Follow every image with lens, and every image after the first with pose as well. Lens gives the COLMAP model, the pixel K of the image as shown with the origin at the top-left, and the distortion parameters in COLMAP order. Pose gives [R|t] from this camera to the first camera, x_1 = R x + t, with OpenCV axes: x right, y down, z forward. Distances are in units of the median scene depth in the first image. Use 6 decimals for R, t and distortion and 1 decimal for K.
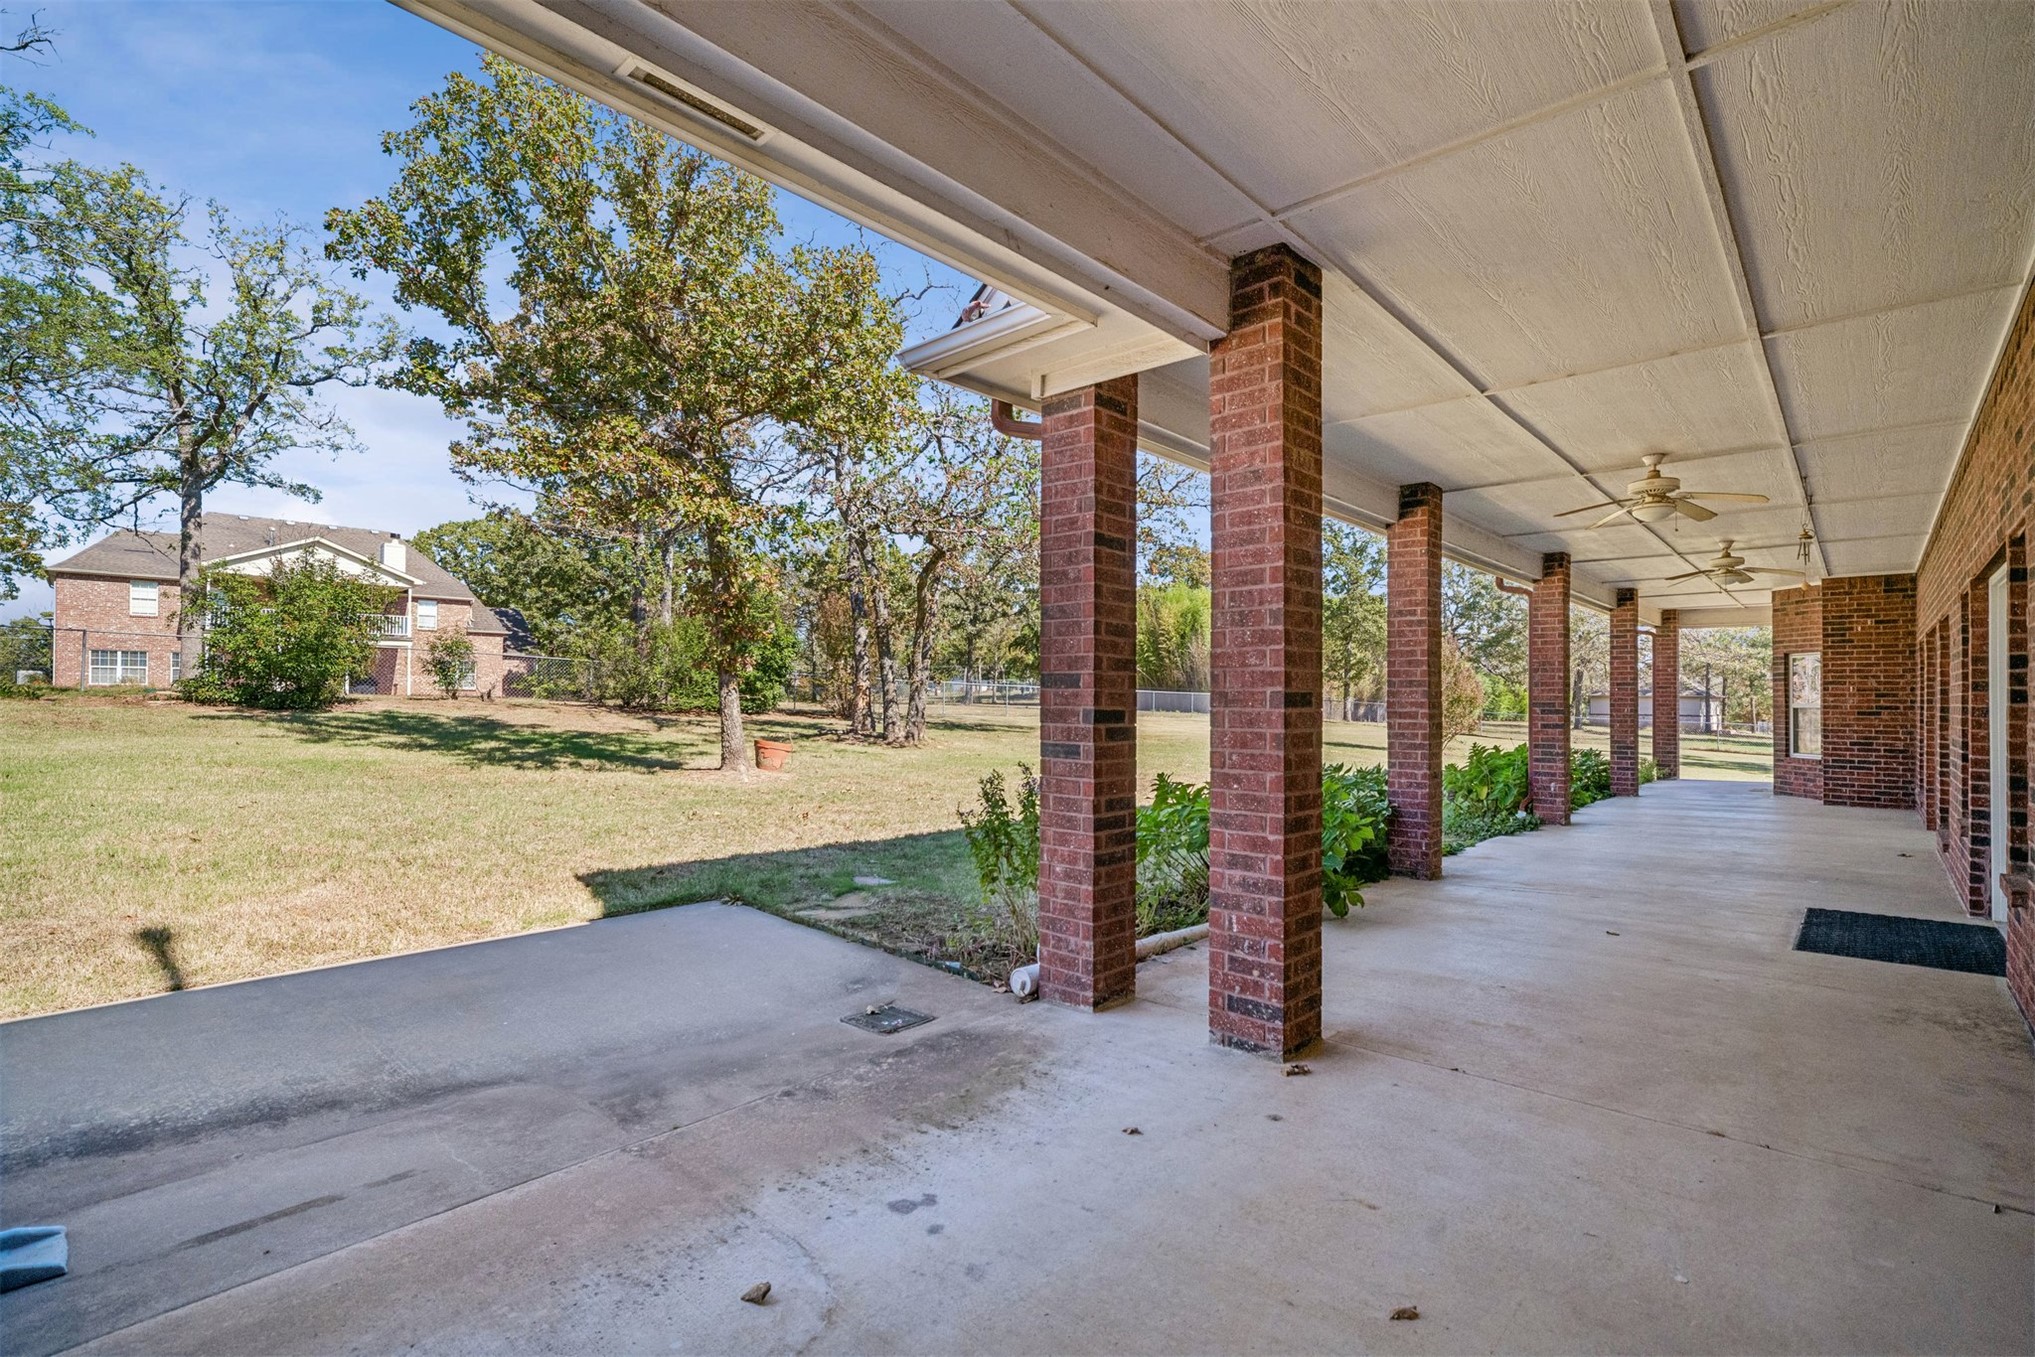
lens RADIAL K [[933.3, 0, 1021.2], [0, 933.3, 687.1], [0, 0, 1]] dist [0.000178, 0.000229]
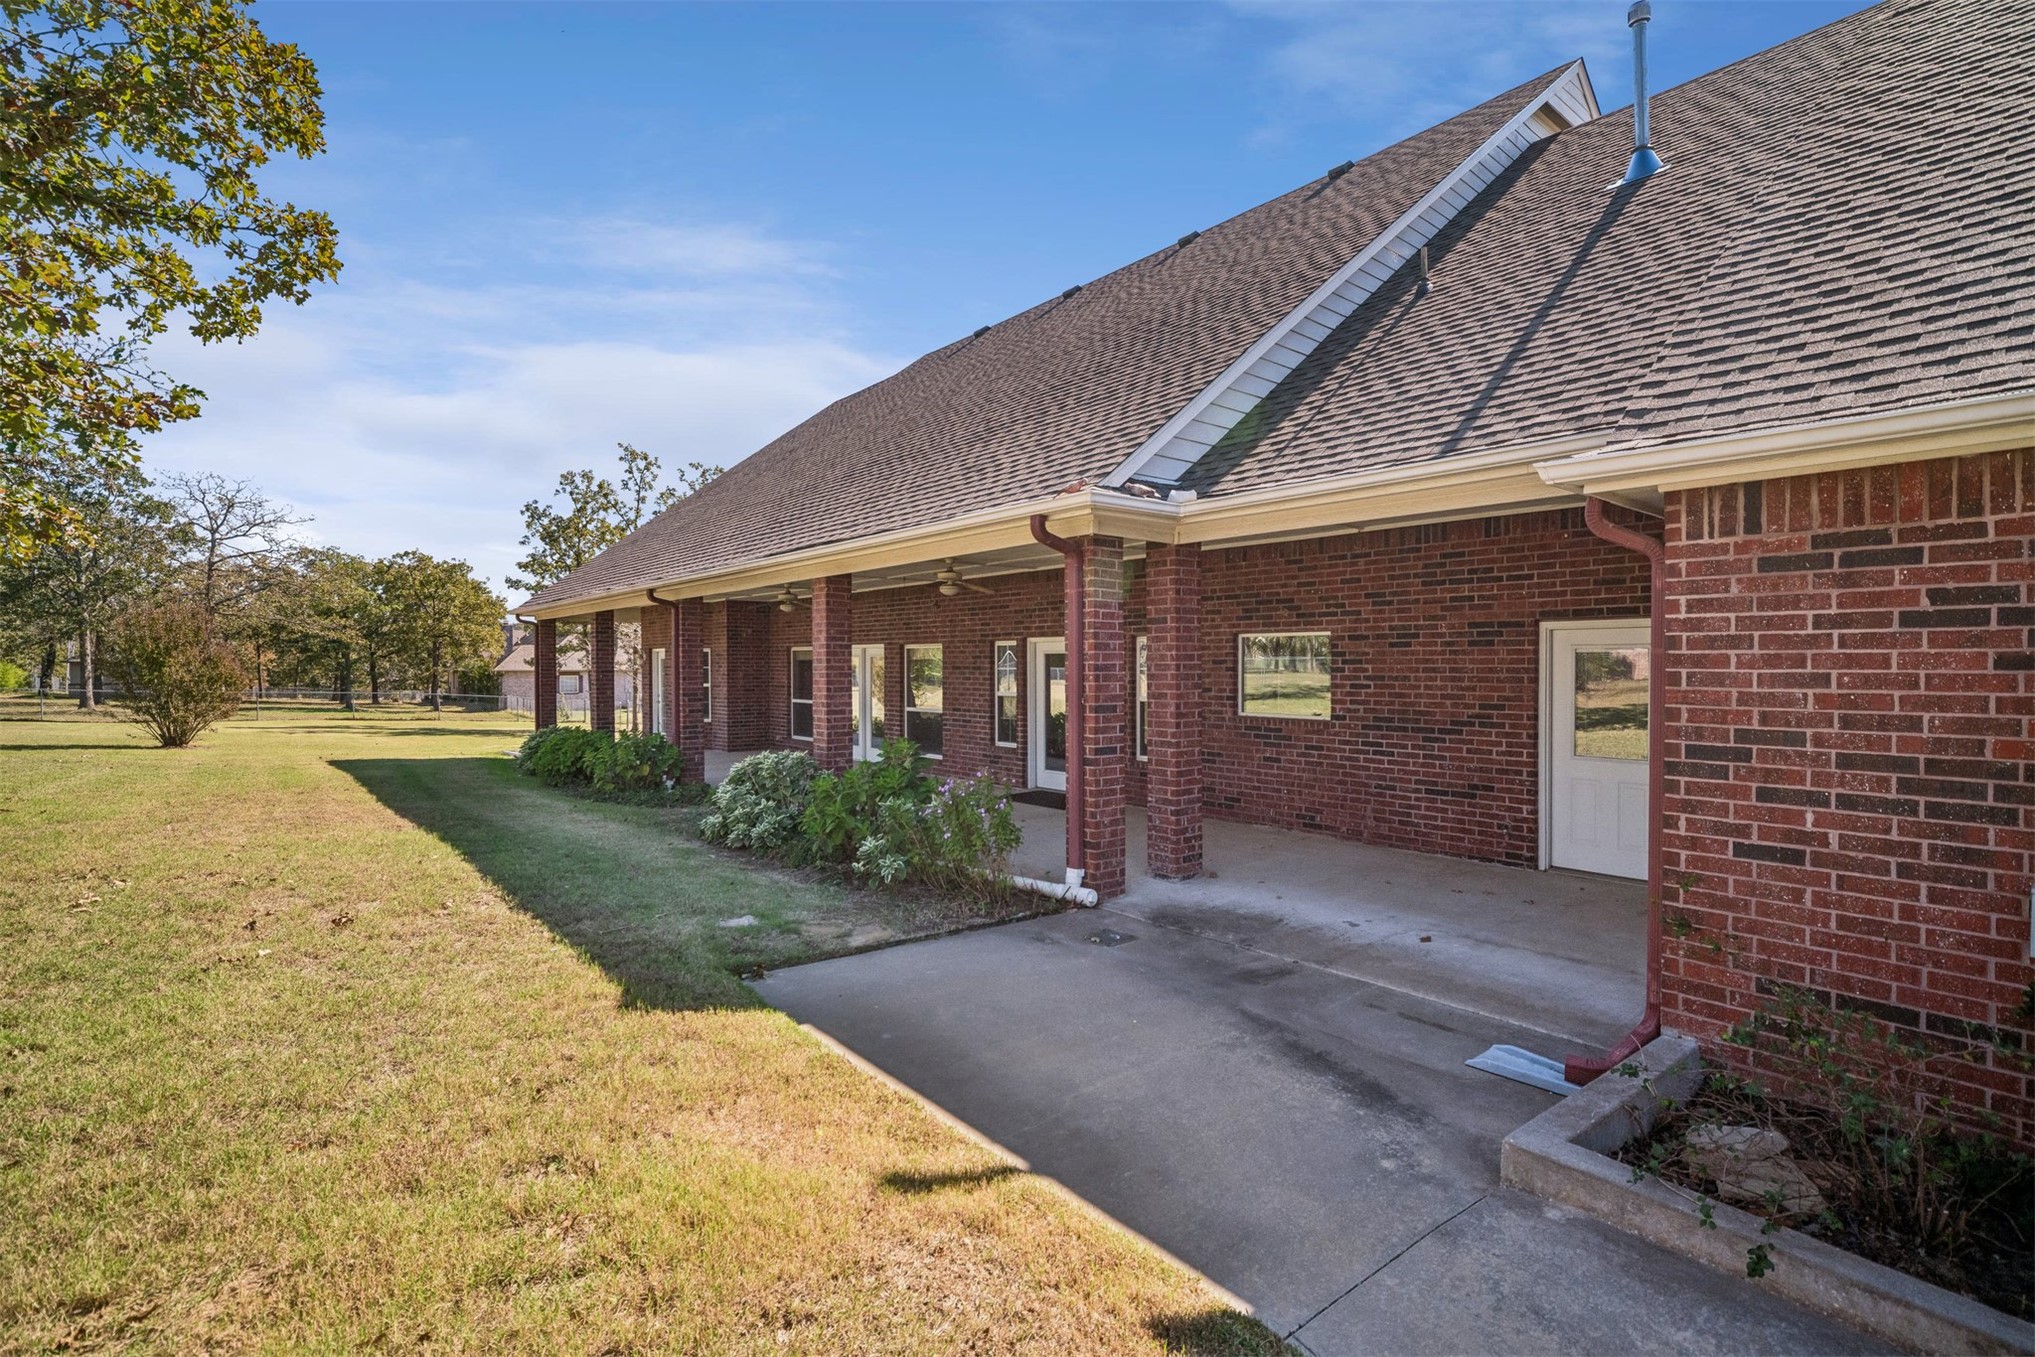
lens RADIAL K [[933.3, 0, 1022.9], [0, 933.3, 669.8], [0, 0, 1]] dist [0.000178, 0.000229]
pose [[0.147833, -0.019260, 0.988825, -2.117515], [-0.009669, 0.999734, 0.020918, -0.149330], [-0.988965, -0.012653, 0.147608, 1.155933]]
